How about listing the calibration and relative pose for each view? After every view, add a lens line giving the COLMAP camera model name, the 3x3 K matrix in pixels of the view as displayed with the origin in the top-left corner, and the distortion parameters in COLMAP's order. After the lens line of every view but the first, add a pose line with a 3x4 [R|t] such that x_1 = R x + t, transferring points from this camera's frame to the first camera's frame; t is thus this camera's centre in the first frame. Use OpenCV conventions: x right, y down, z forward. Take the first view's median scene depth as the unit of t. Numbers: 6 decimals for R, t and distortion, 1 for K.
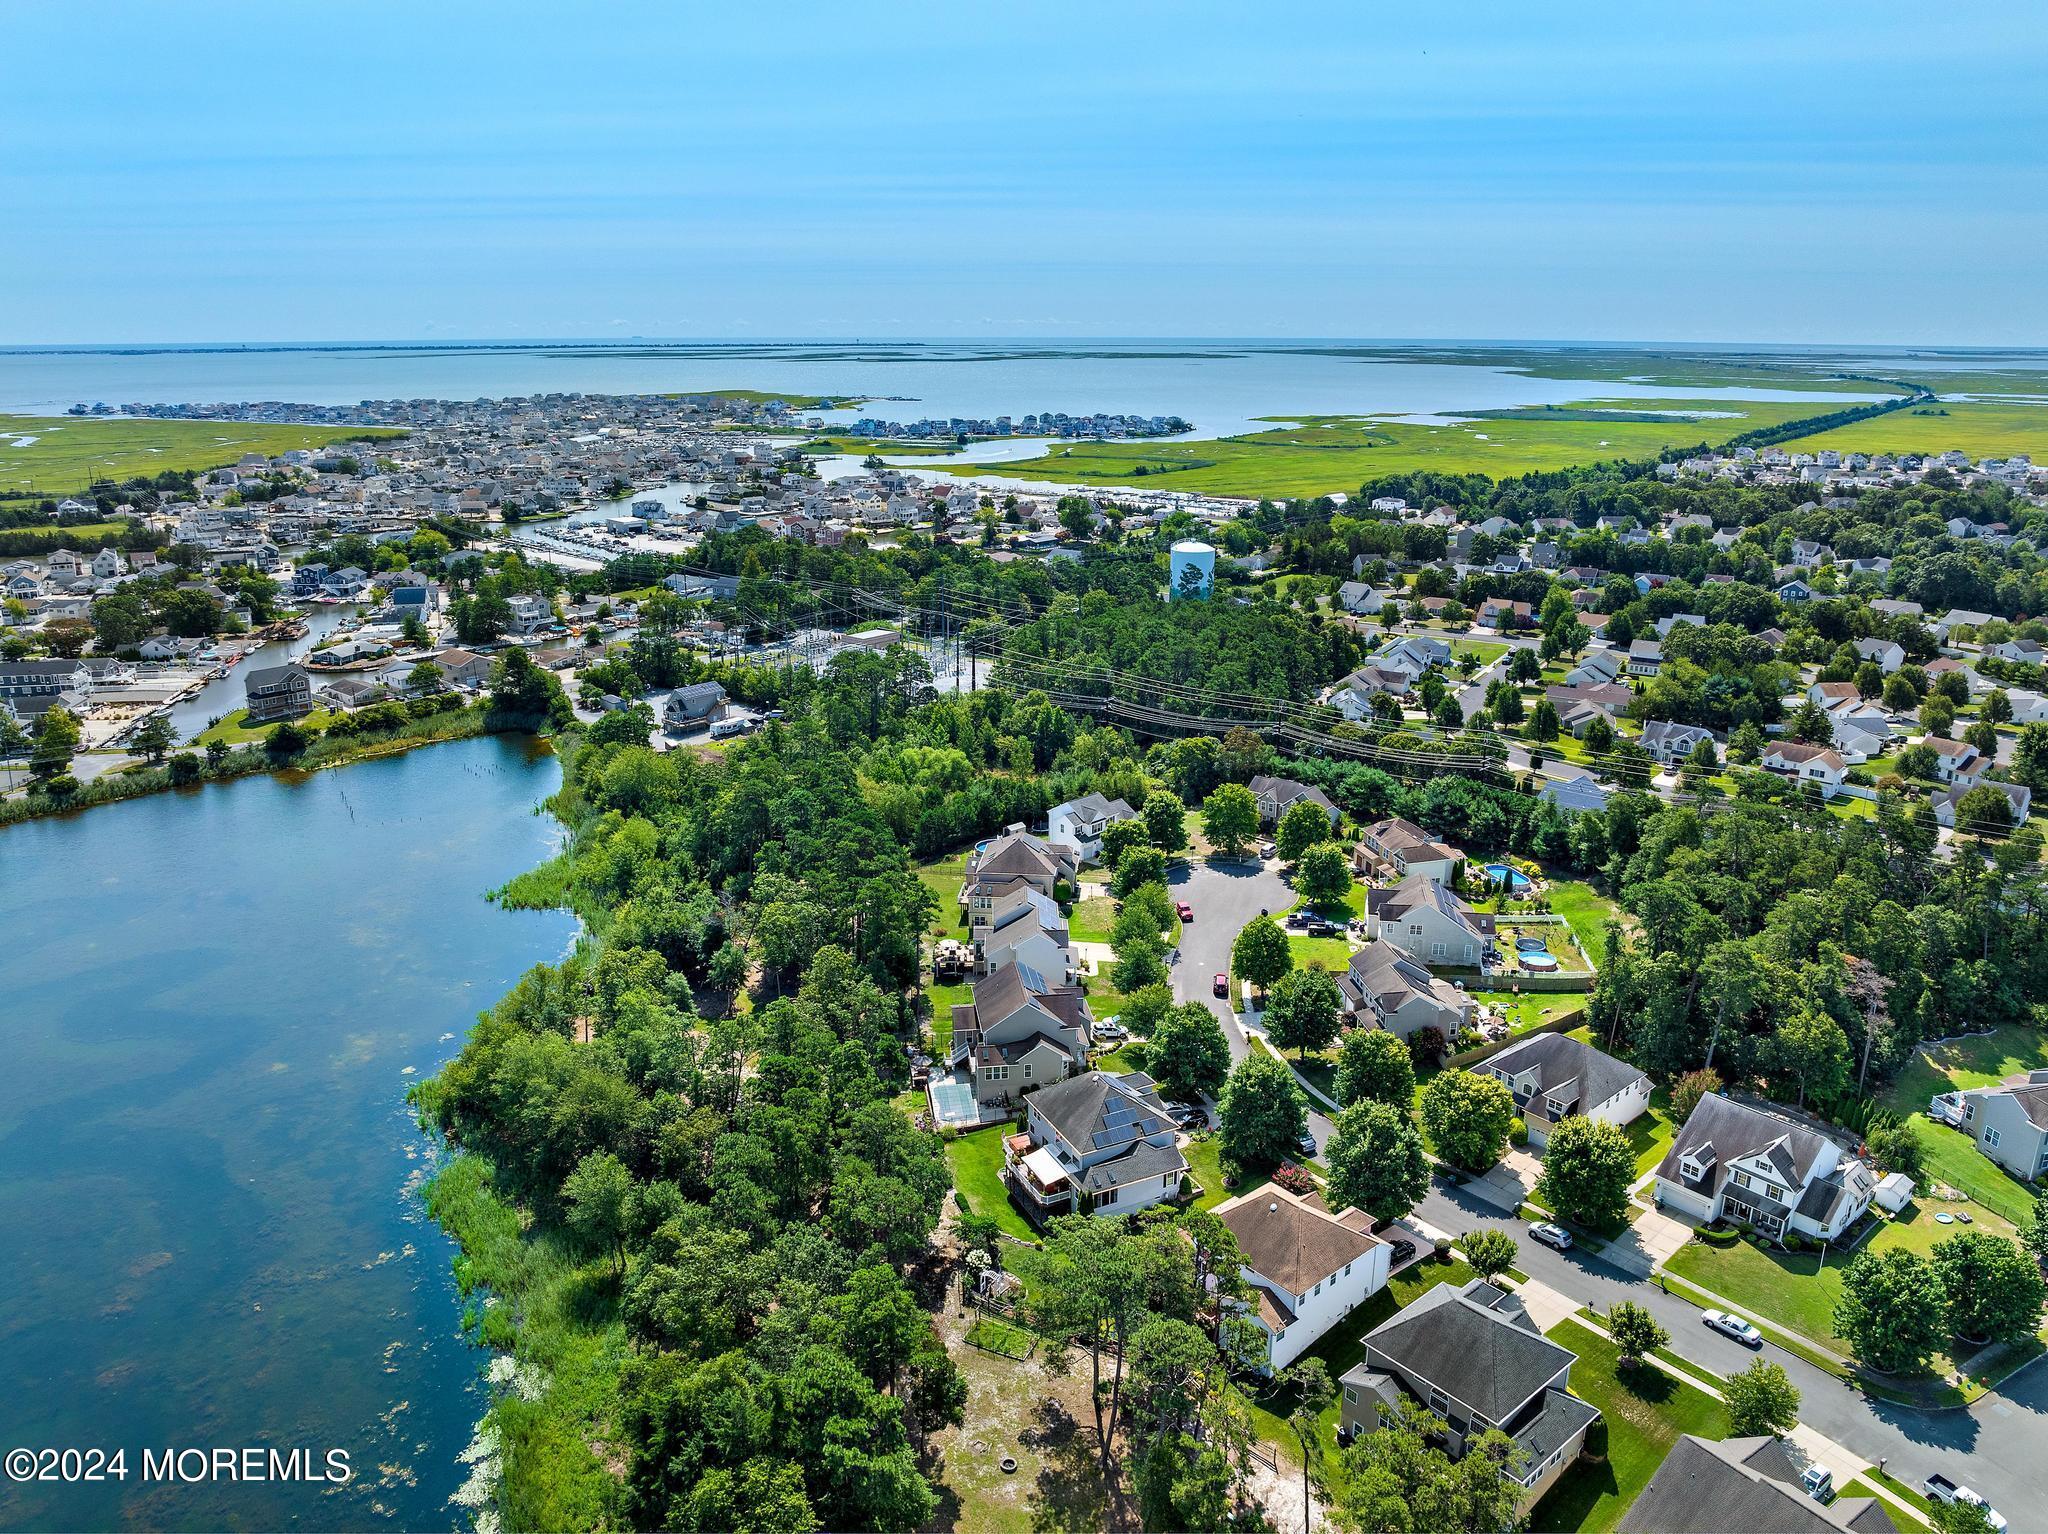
lens RADIAL K [[1436.2, 0, 1021.9], [0, 1436.2, 772.8], [0, 0, 1]] dist [-0.043971, 0.014293]
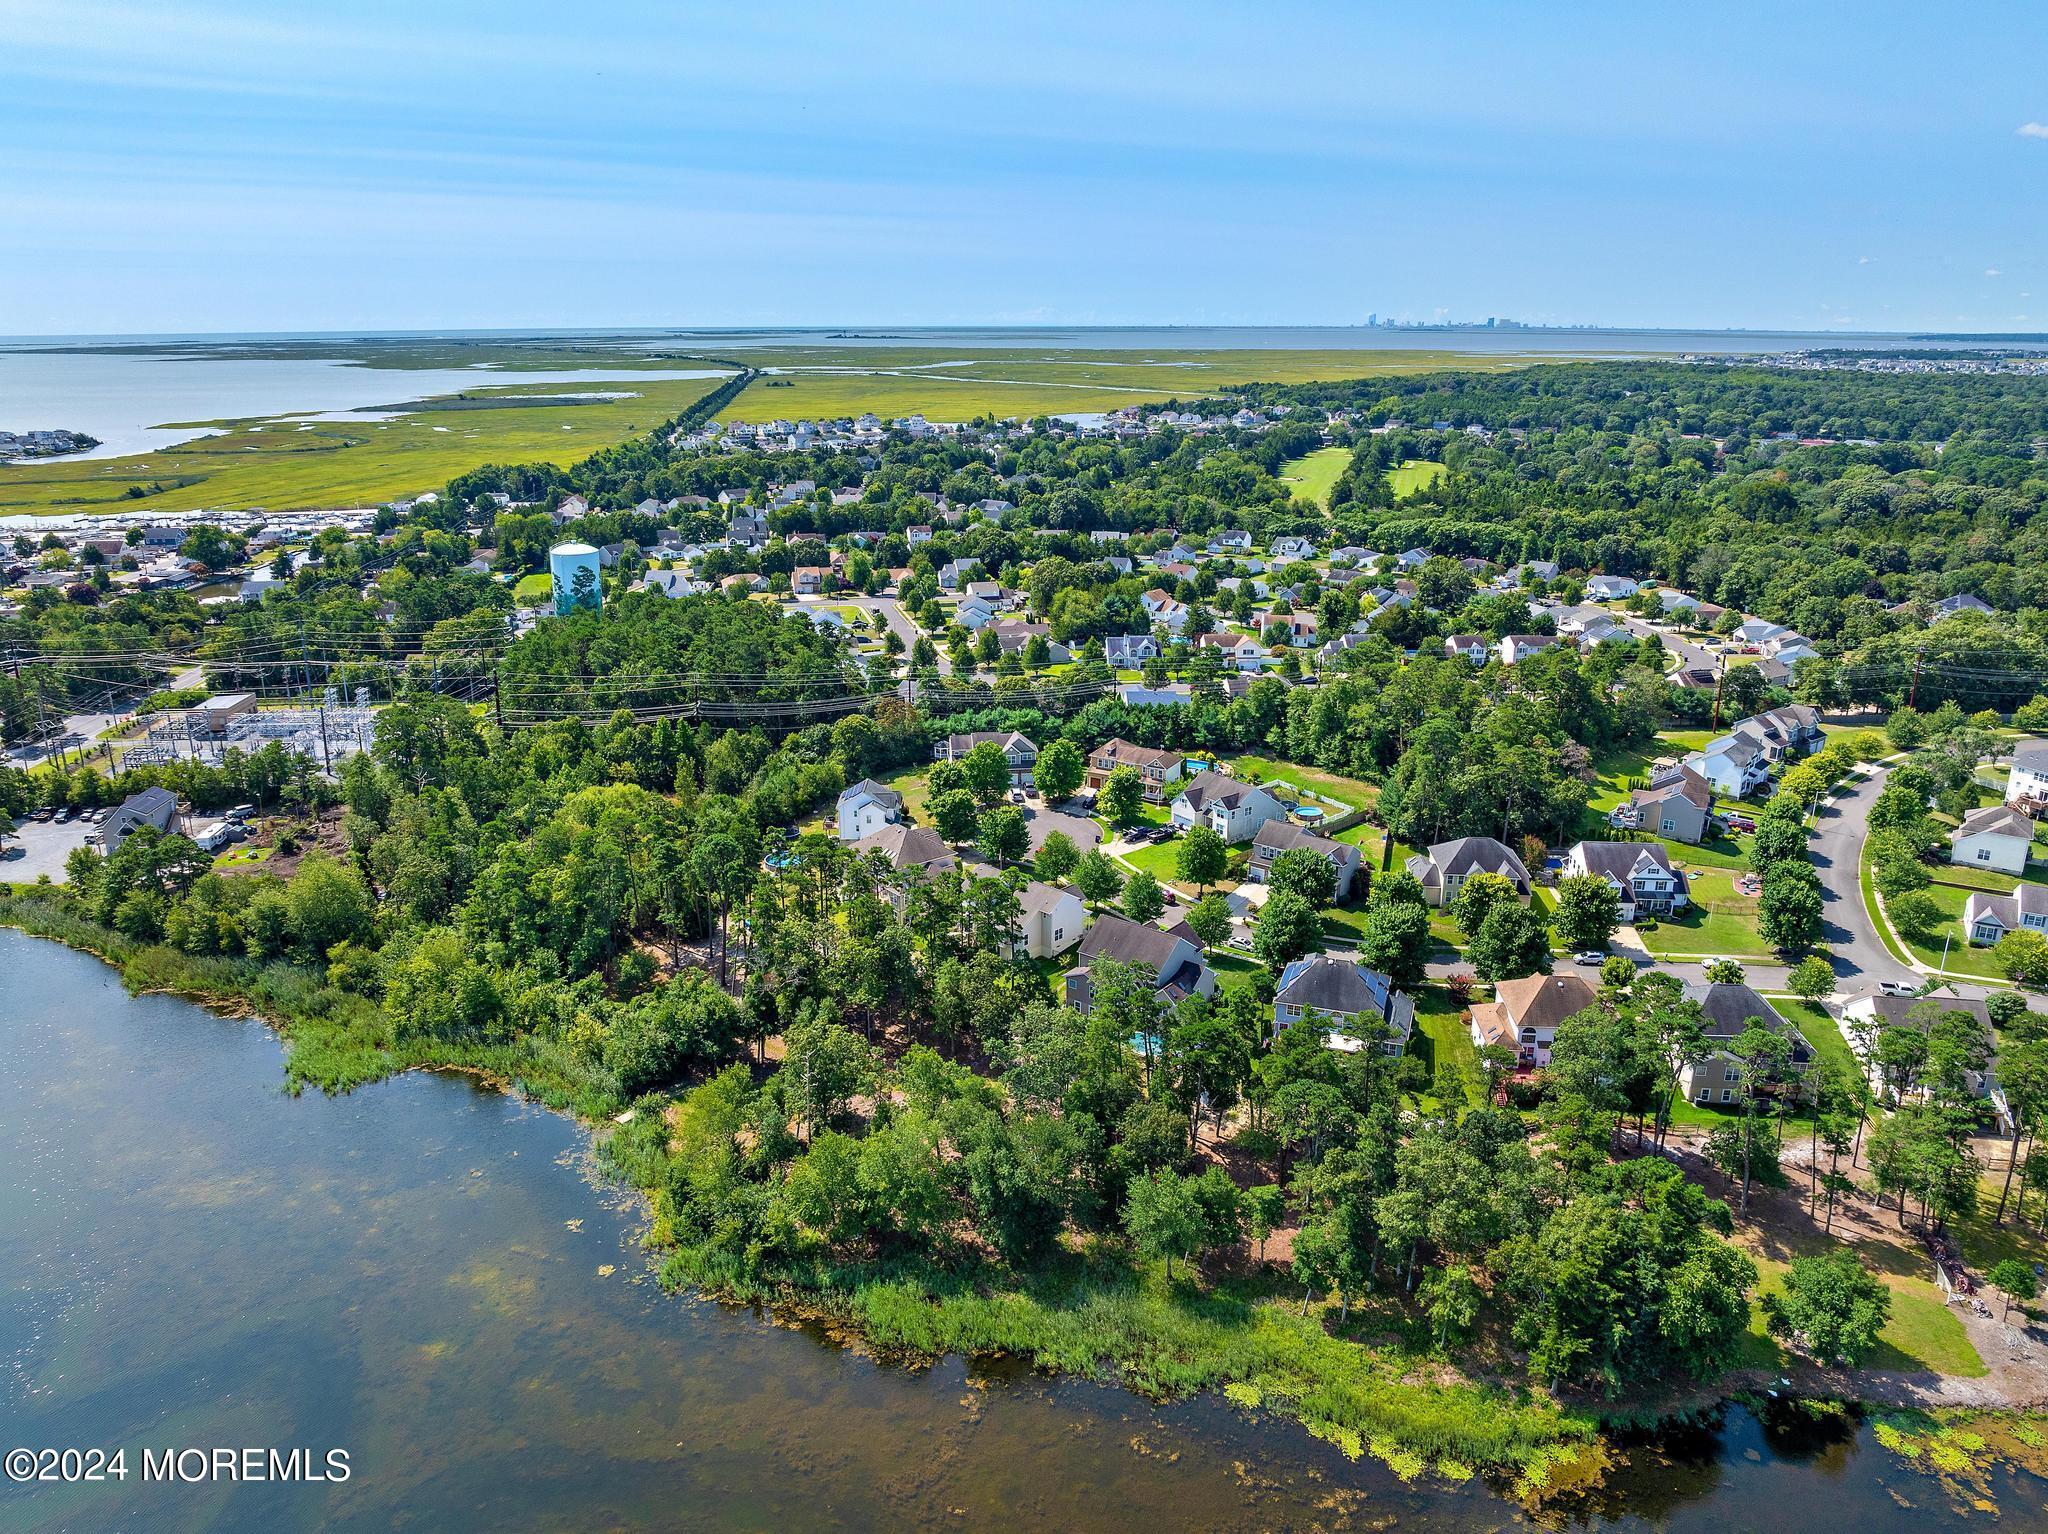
lens RADIAL K [[1436.2, 0, 1009.1], [0, 1436.2, 769.0], [0, 0, 1]] dist [-0.043971, 0.014293]
pose [[0.712249, -0.212663, 0.668936, -0.120679], [0.209462, 0.973973, 0.086614, -0.013146], [-0.669946, 0.078426, 0.738256, 0.041289]]
